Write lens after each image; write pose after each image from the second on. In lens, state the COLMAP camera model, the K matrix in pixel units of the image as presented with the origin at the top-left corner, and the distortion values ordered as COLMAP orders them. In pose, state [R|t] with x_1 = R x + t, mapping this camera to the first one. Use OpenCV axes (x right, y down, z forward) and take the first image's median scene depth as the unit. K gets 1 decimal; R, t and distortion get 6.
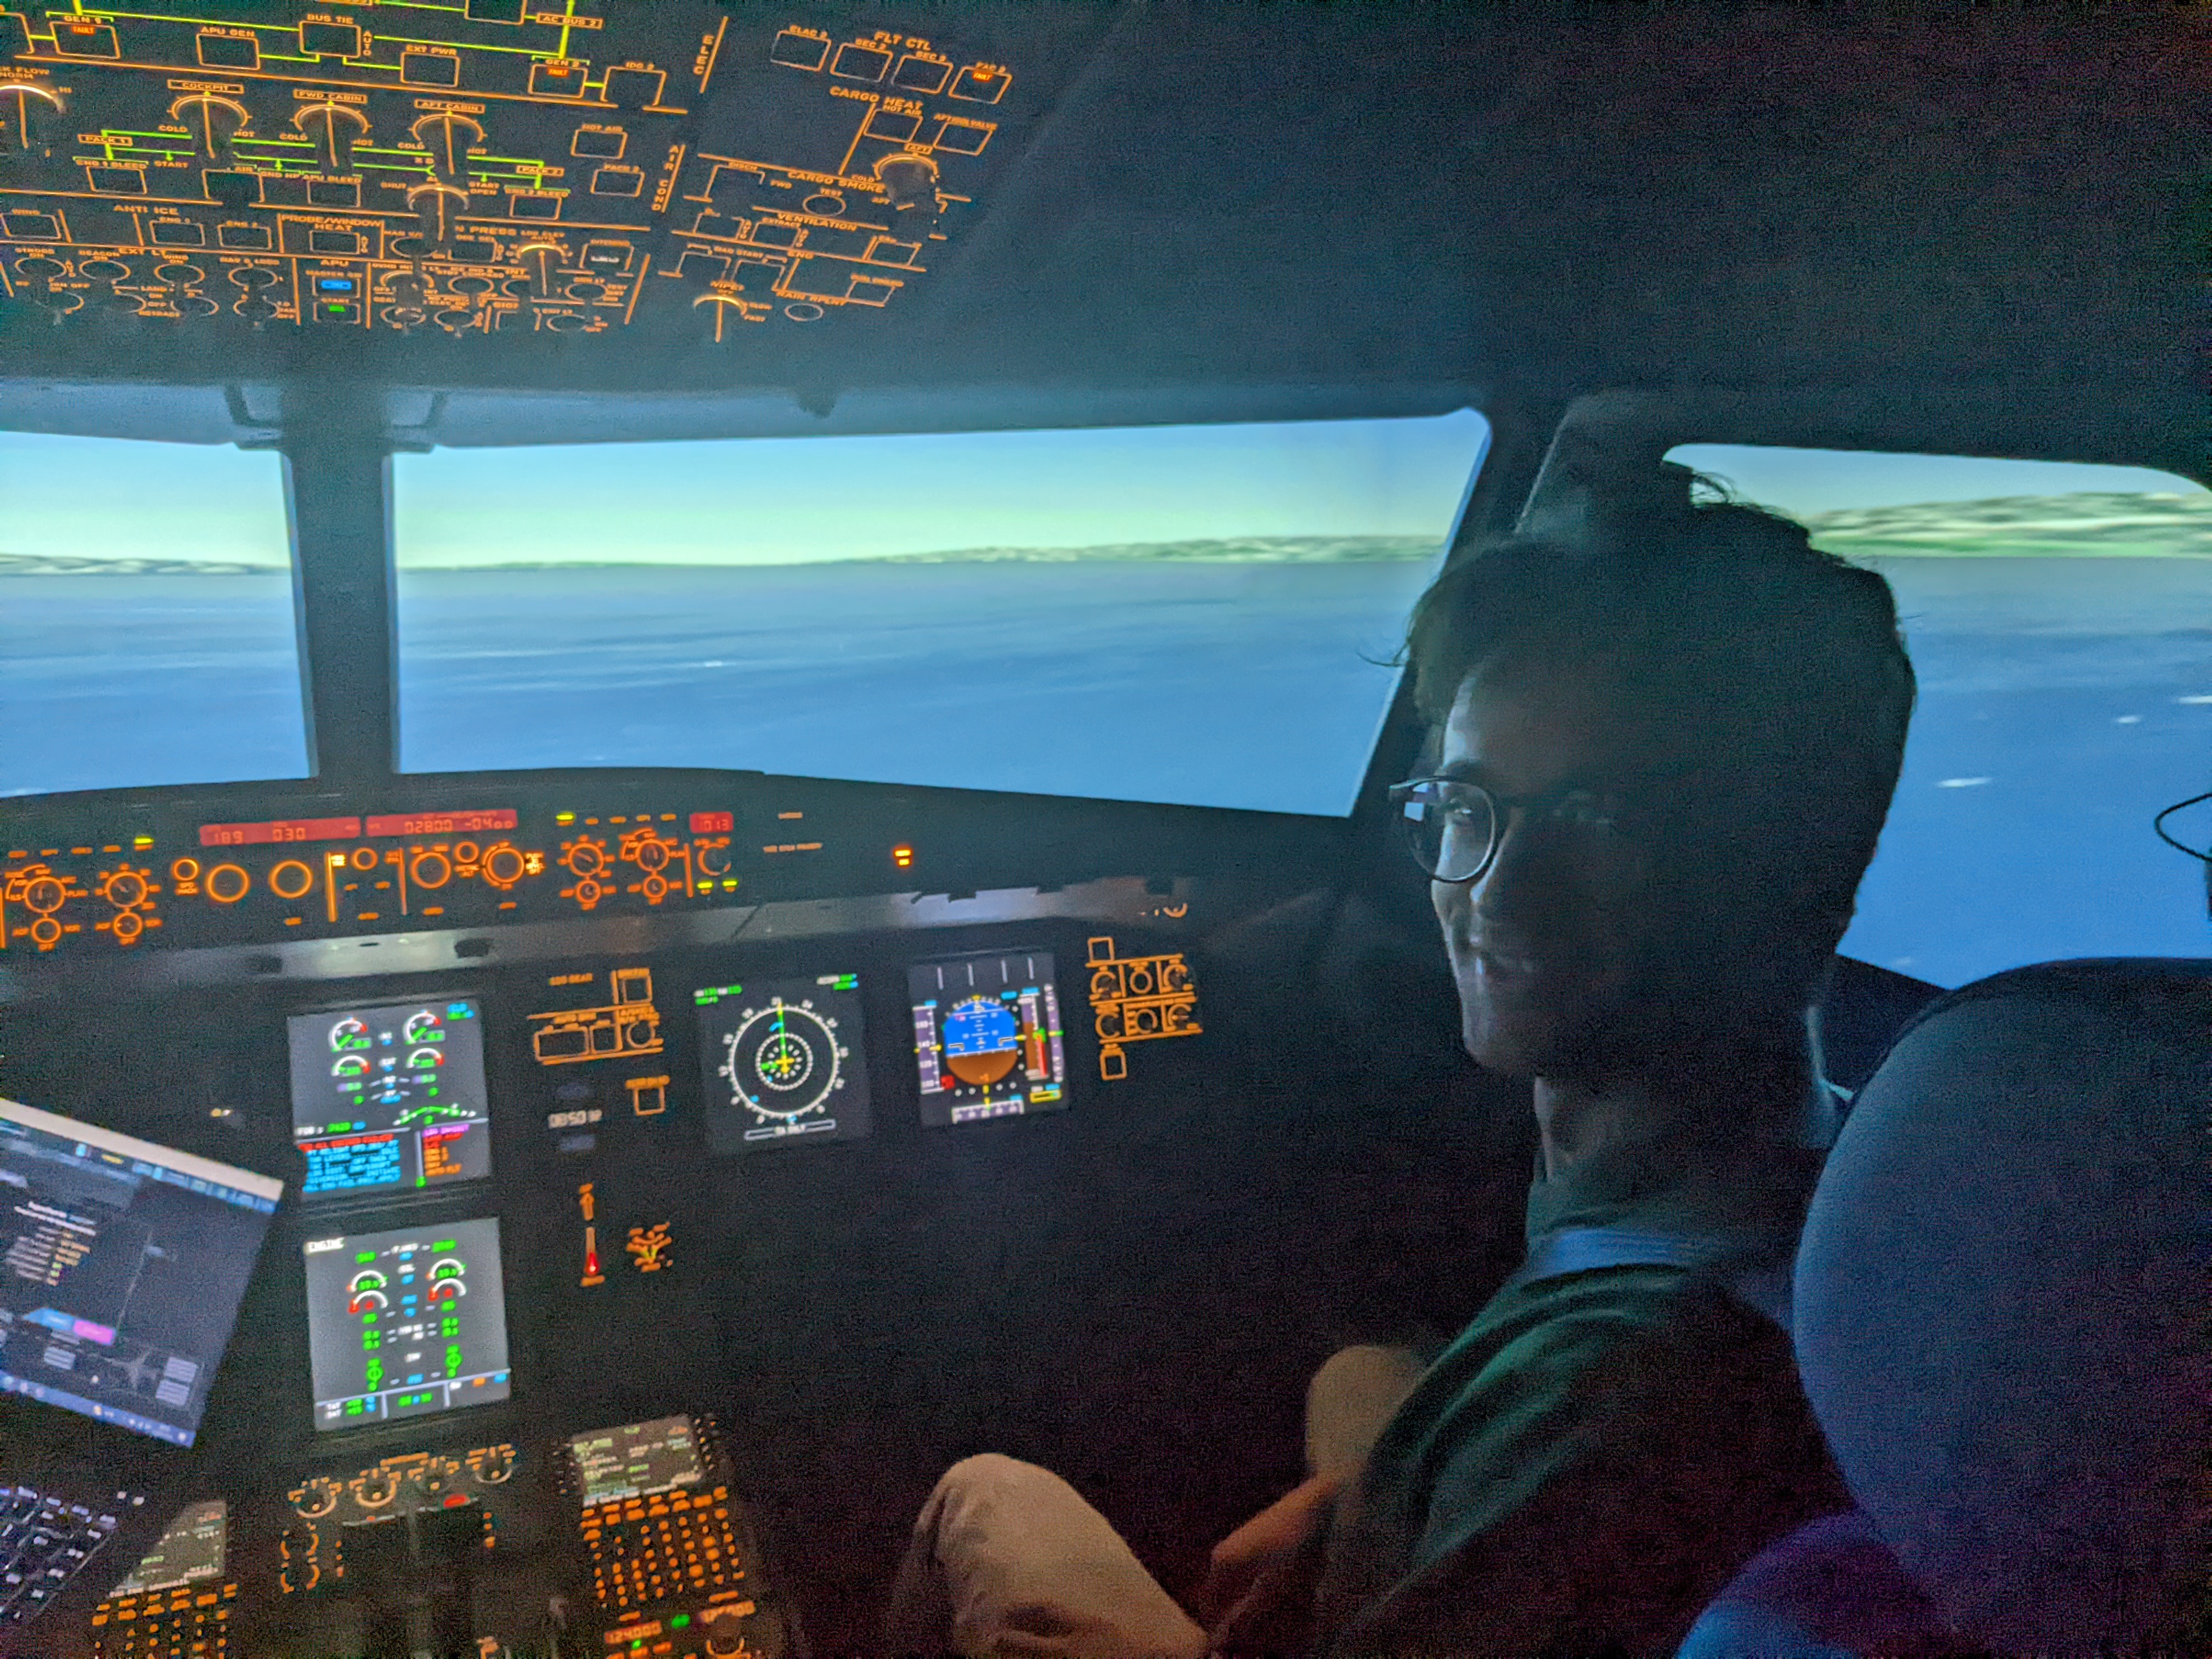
lens RADIAL K [[1767.6, 0, 1051.8], [0, 1767.6, 828.0], [0, 0, 1]] dist [0.028798, -0.059904]
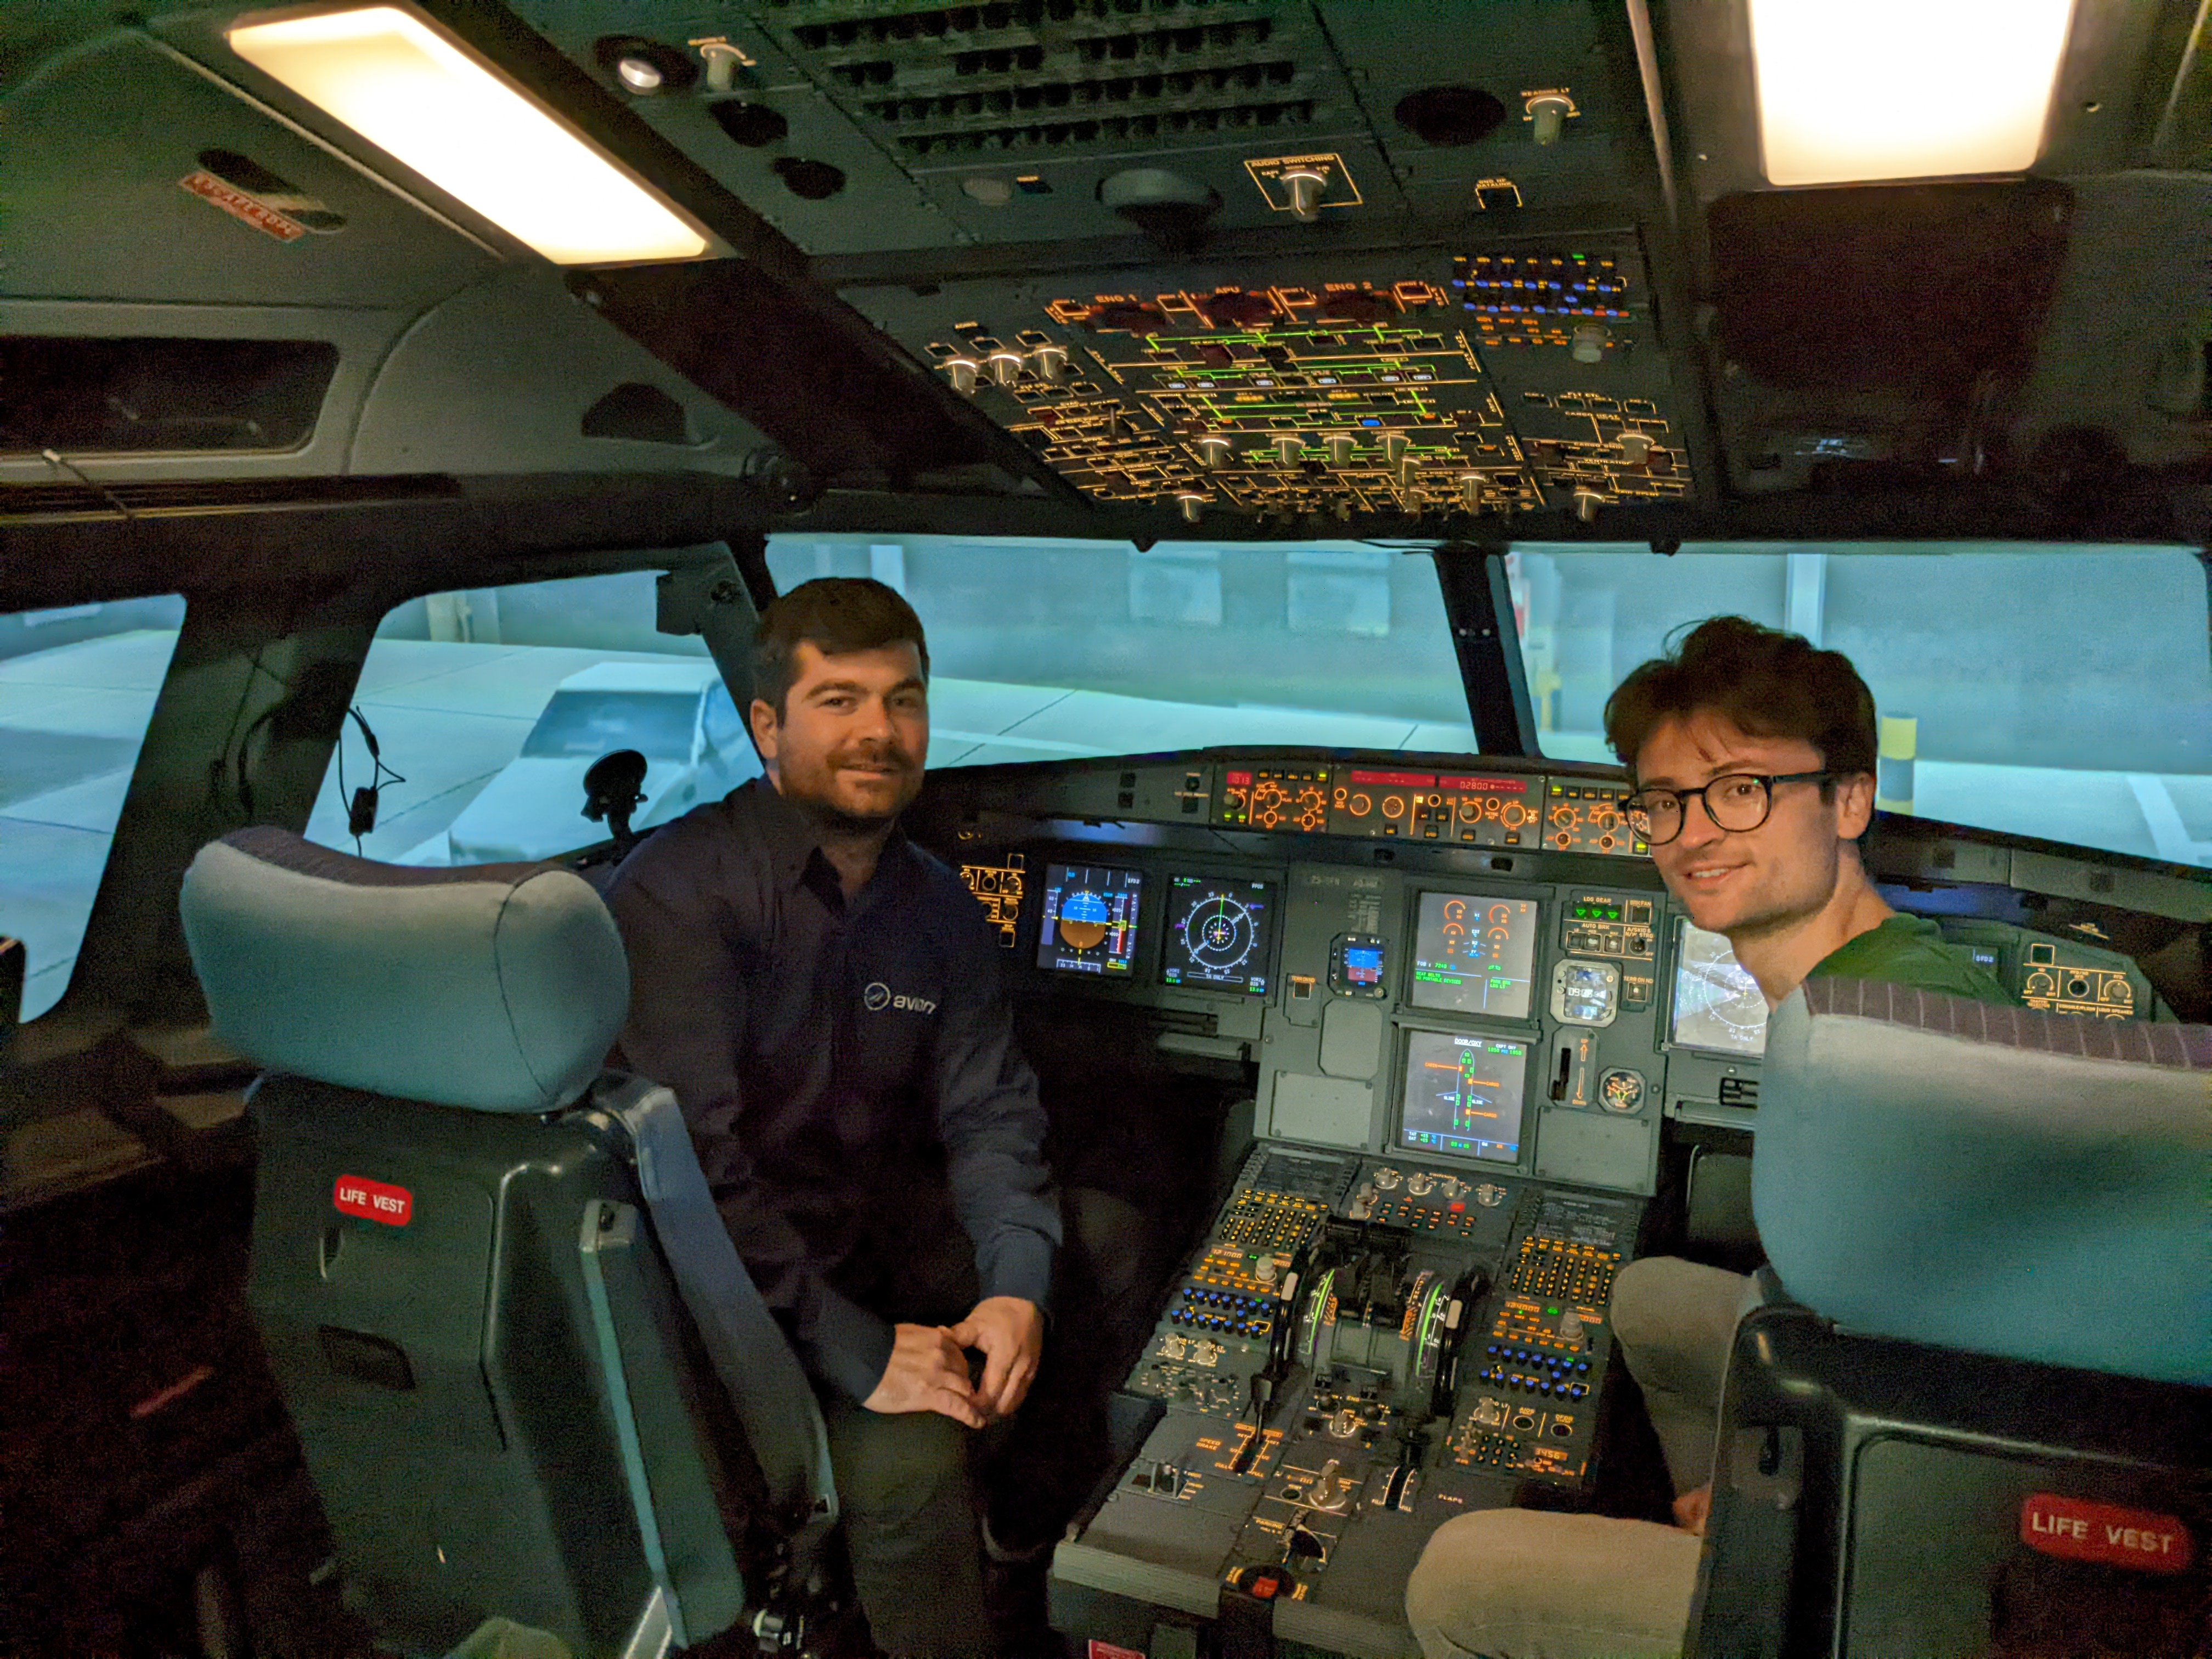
lens RADIAL K [[1776.1, 0, 1103.3], [0, 1776.1, 841.6], [0, 0, 1]] dist [0.143219, -0.328716]
pose [[0.698094, 0.139466, -0.702292, 0.605214], [-0.111075, 0.990066, 0.086203, -0.056683], [0.707338, 0.017830, 0.706650, -0.428012]]
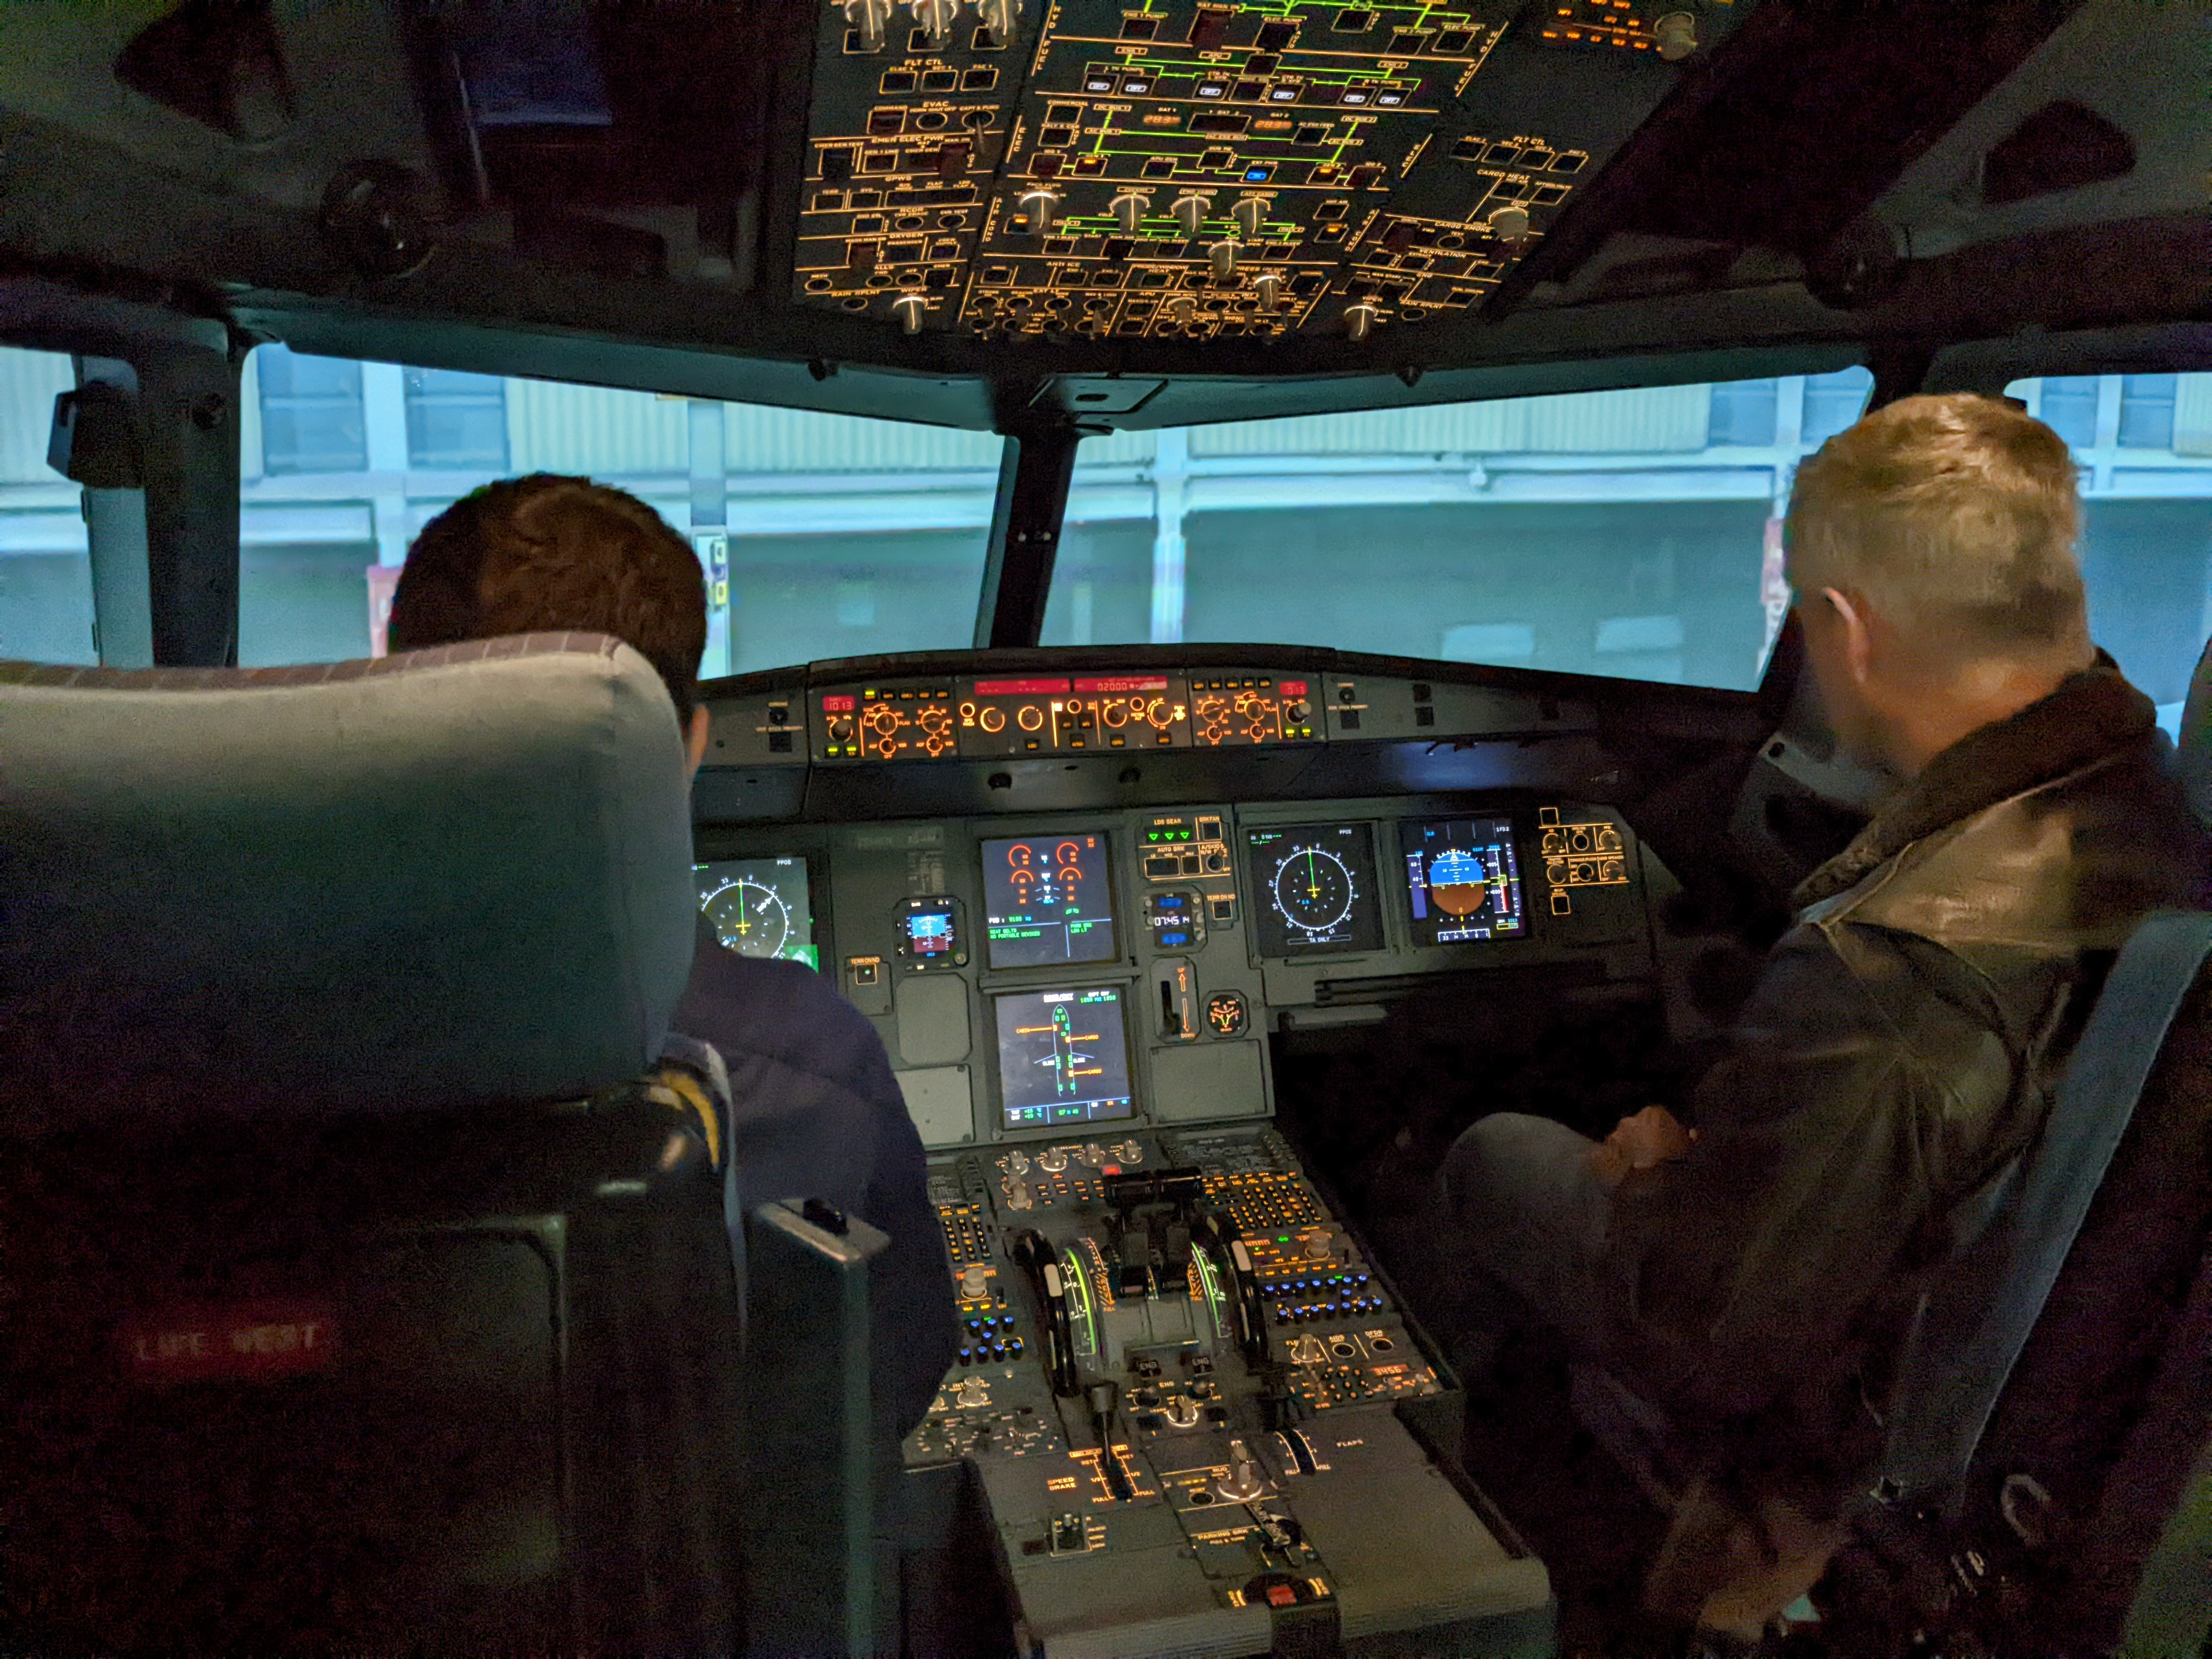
lens RADIAL K [[1776.1, 0, 1103.3], [0, 1776.1, 841.6], [0, 0, 1]] dist [0.143219, -0.328716]
pose [[0.990262, -0.004772, -0.139136, -0.161646], [-0.000155, 0.999374, -0.035378, 0.190470], [0.139218, 0.035055, 0.989641, -0.489472]]
